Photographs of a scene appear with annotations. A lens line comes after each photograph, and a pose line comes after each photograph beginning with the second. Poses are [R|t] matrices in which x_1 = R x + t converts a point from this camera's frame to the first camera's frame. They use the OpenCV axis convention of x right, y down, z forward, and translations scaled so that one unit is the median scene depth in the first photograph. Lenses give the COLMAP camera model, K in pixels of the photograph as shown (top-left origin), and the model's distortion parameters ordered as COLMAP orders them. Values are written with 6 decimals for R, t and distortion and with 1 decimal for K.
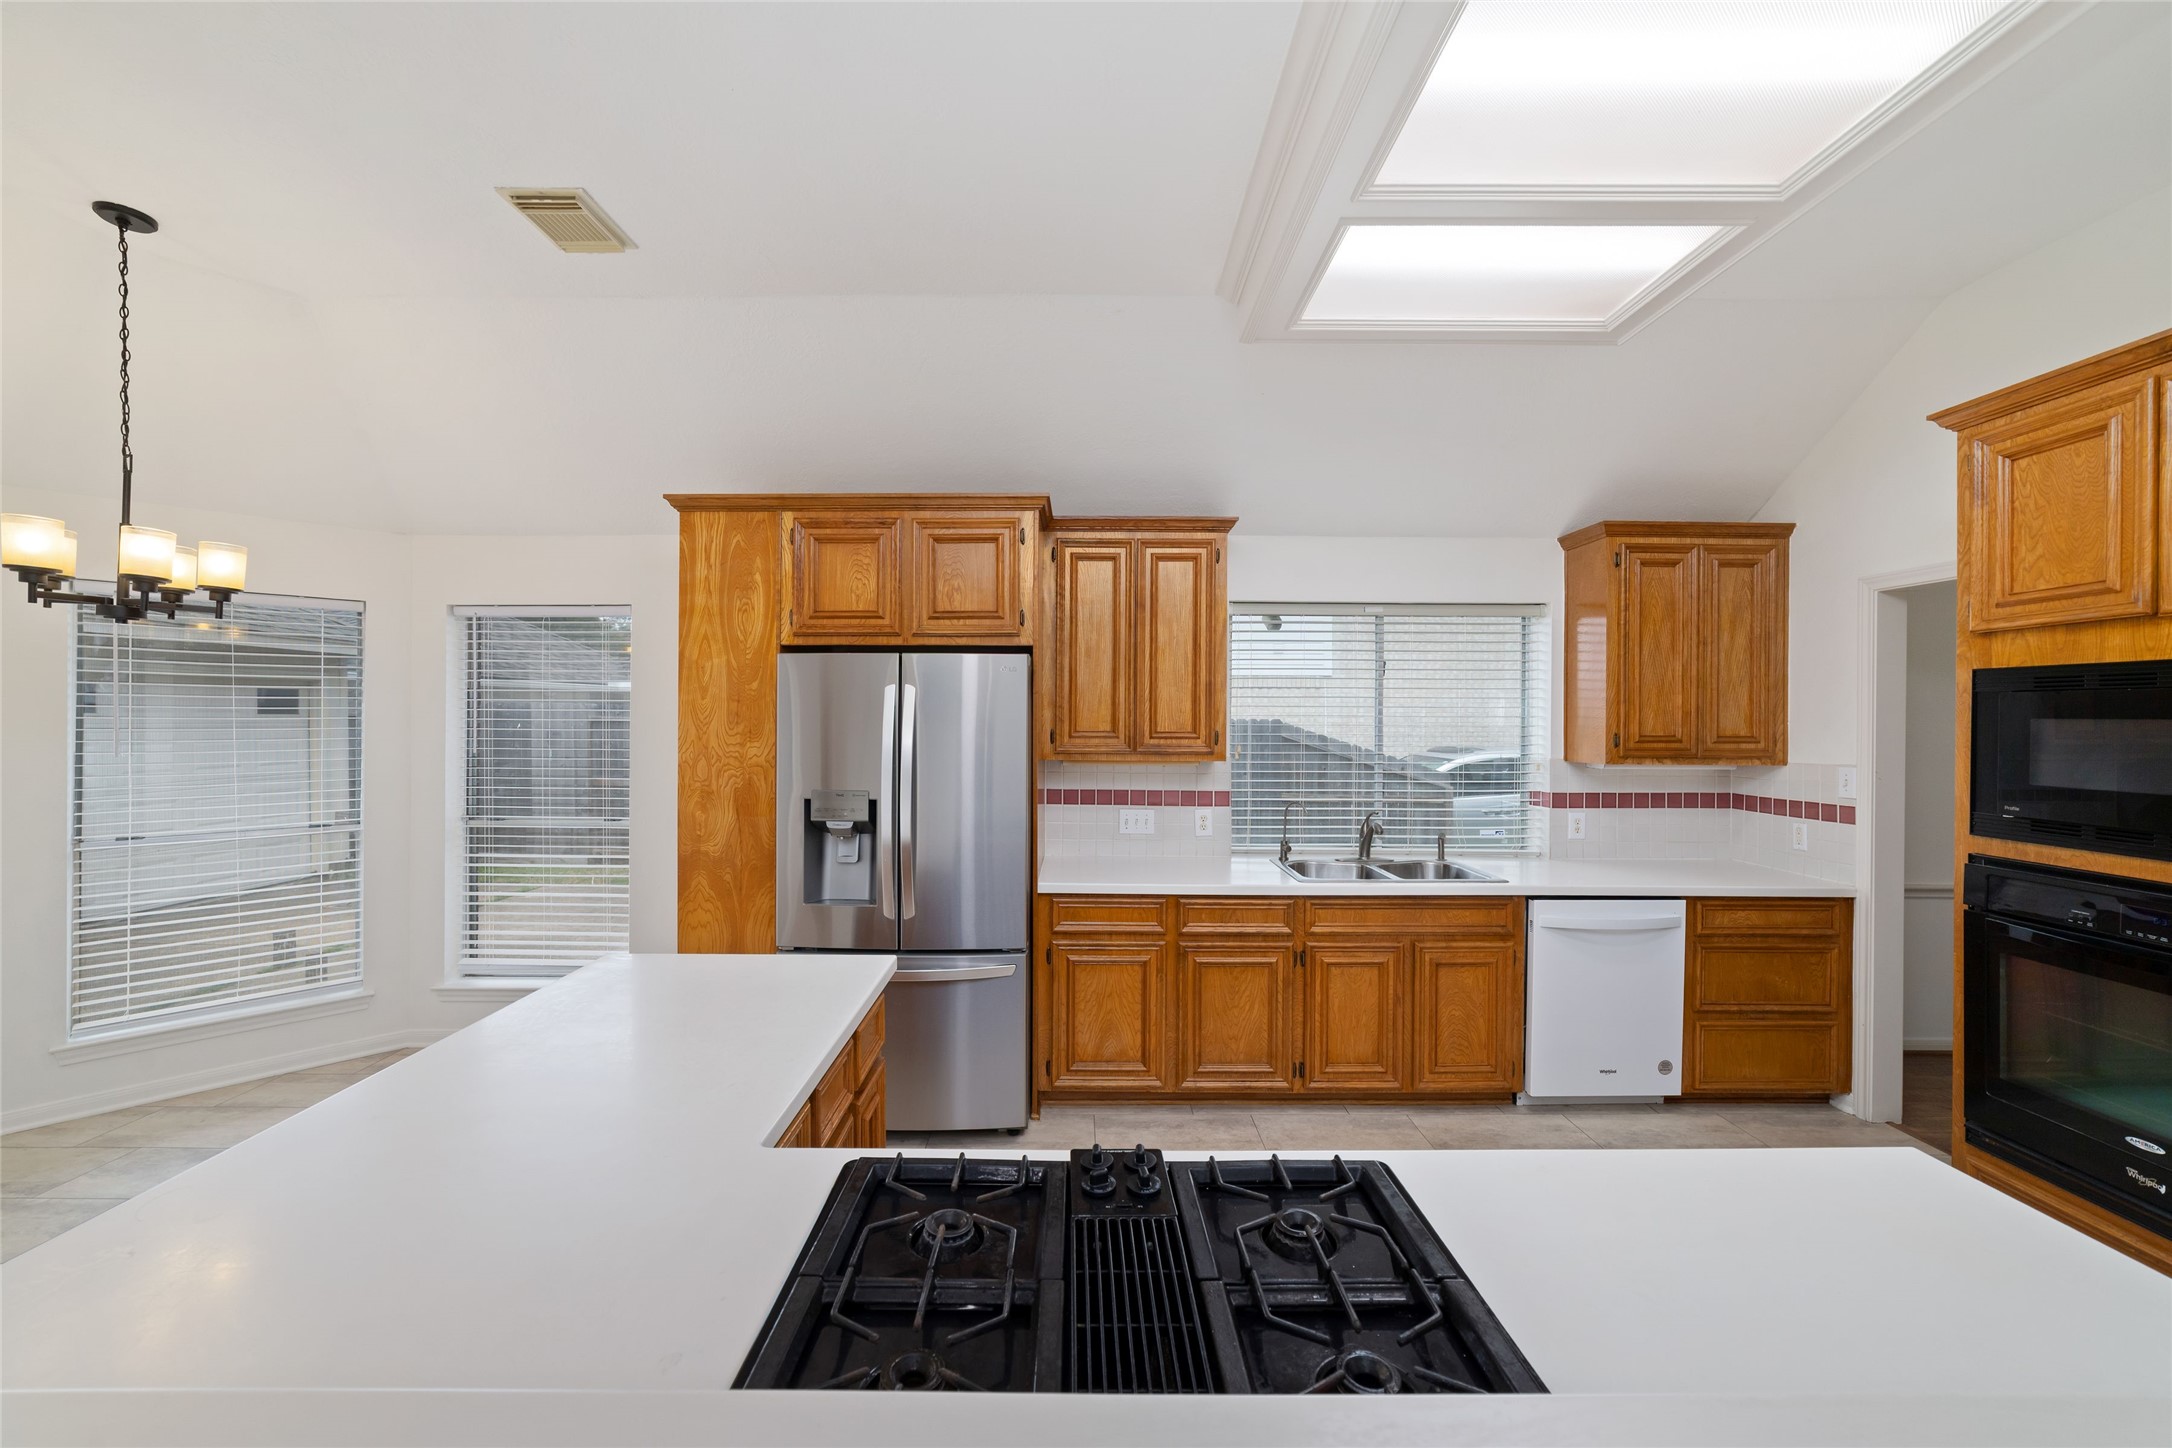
lens RADIAL K [[832.7, 0, 1088.9], [0, 832.7, 723.5], [0, 0, 1]] dist [-0.026339, 0.009912]
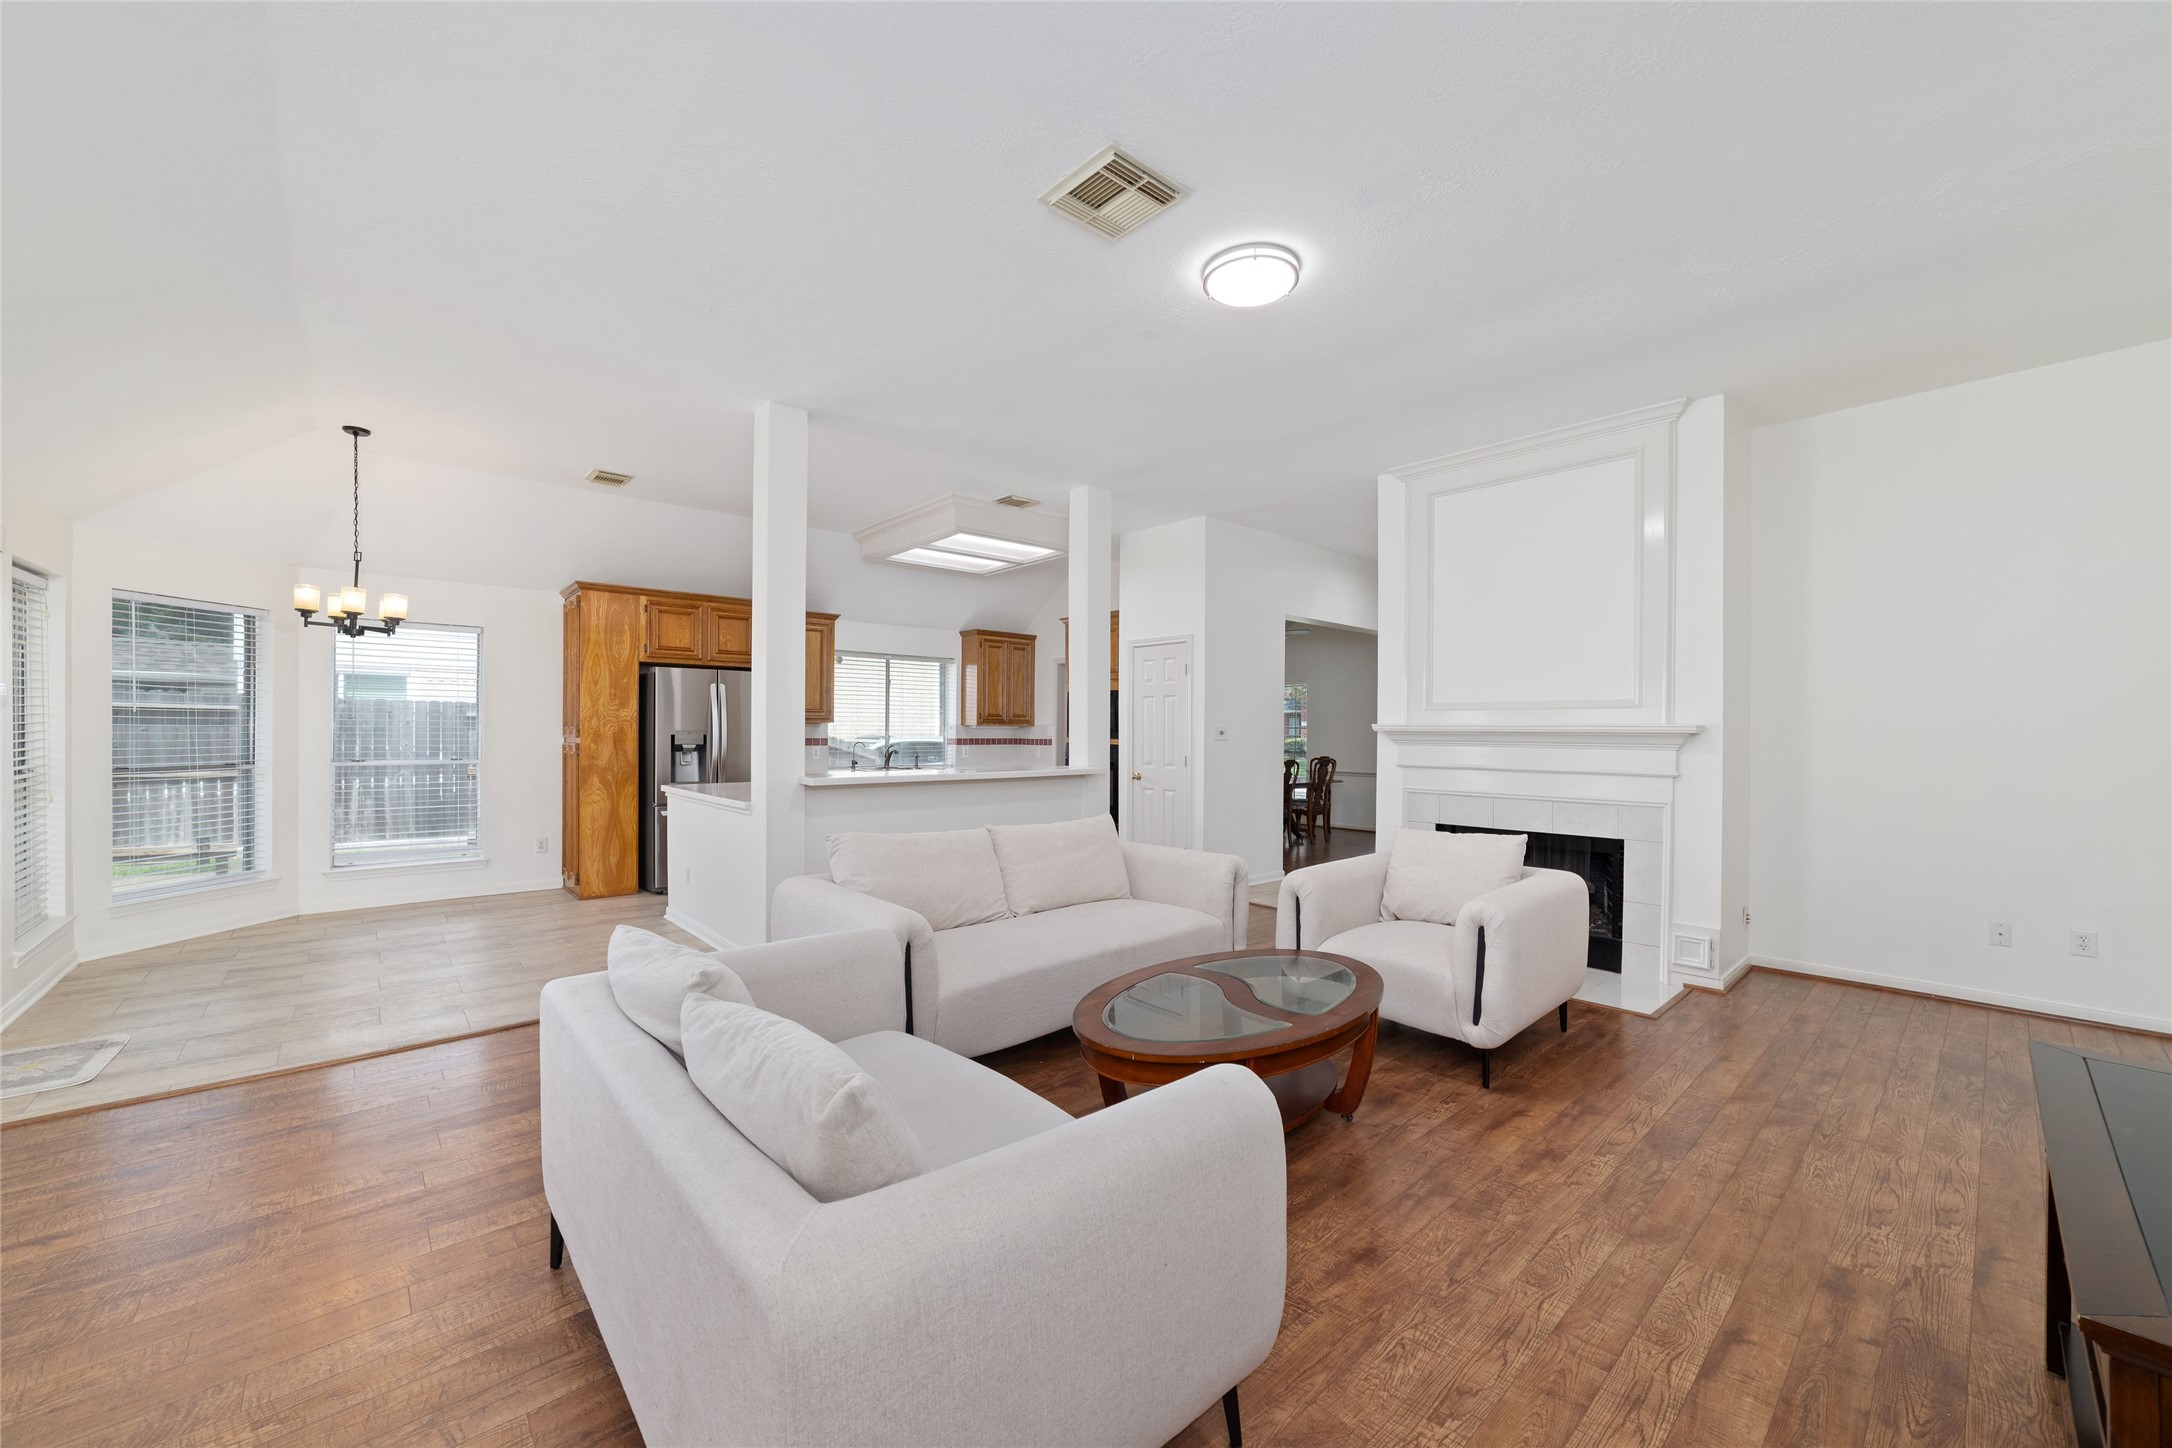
lens RADIAL K [[832.7, 0, 1088.9], [0, 832.7, 723.5], [0, 0, 1]] dist [-0.026339, 0.009912]
pose [[0.744814, 0.007125, 0.667234, -0.890965], [-0.003094, 0.999969, -0.007224, 0.067452], [-0.667265, 0.003316, 0.744813, -1.226521]]
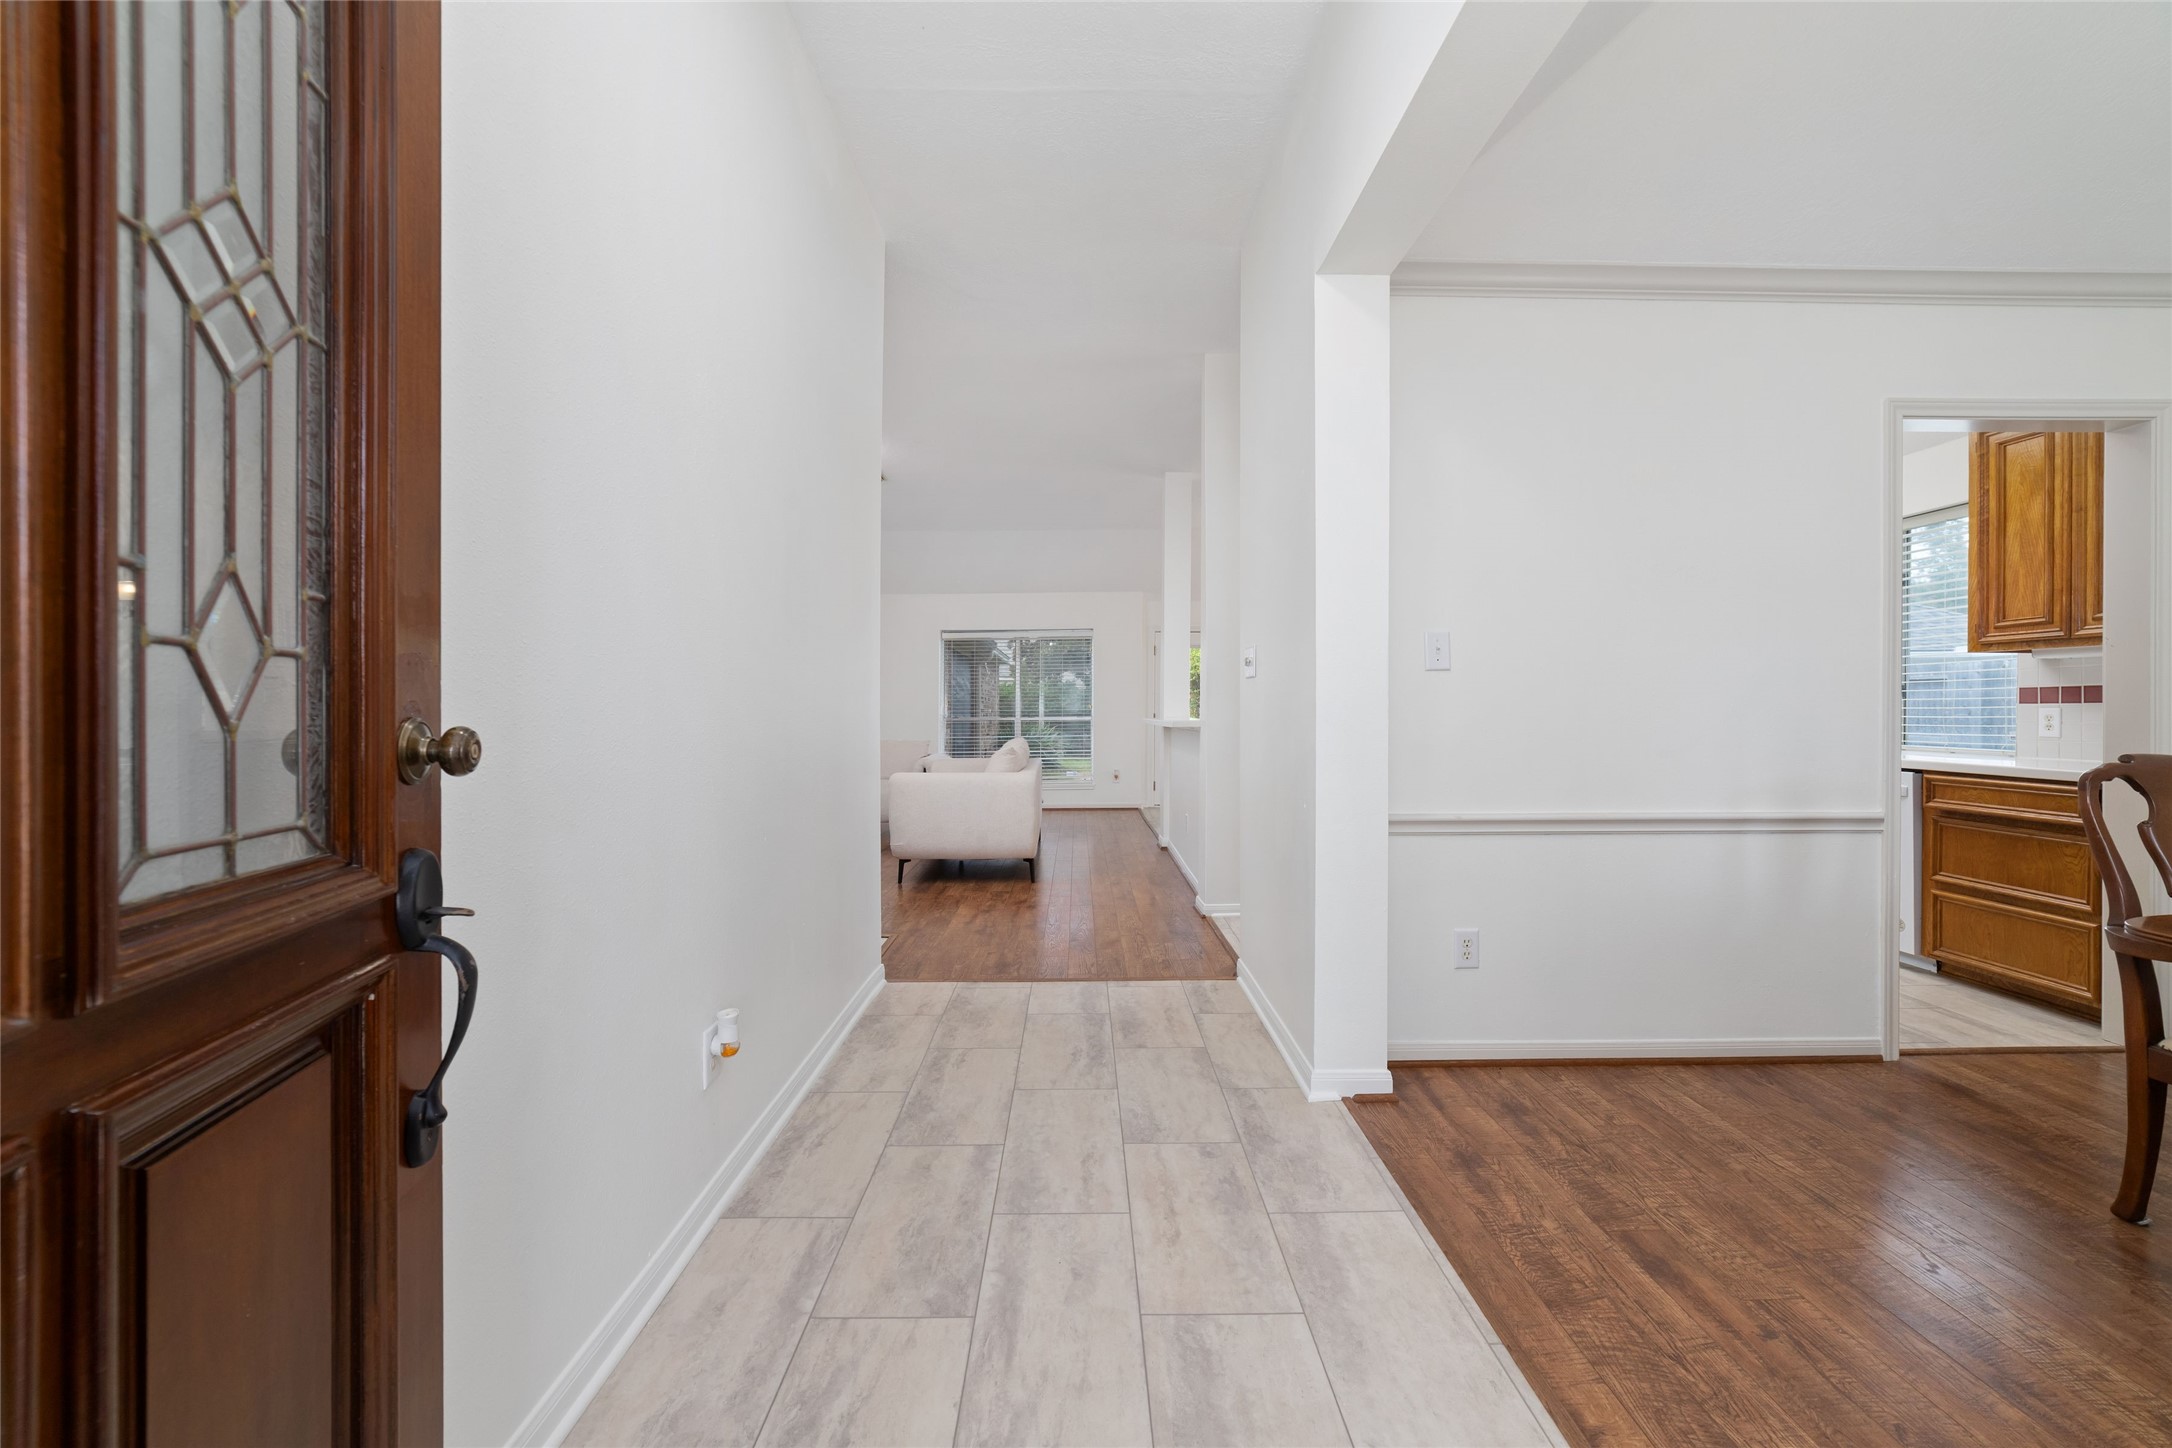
lens RADIAL K [[832.7, 0, 1088.9], [0, 832.7, 723.5], [0, 0, 1]] dist [-0.026339, 0.009912]
pose [[0.010714, 0.025189, -0.999625, 1.774314], [-0.002095, 0.999681, 0.025168, 0.123490], [0.999940, 0.001824, 0.010764, -0.101417]]
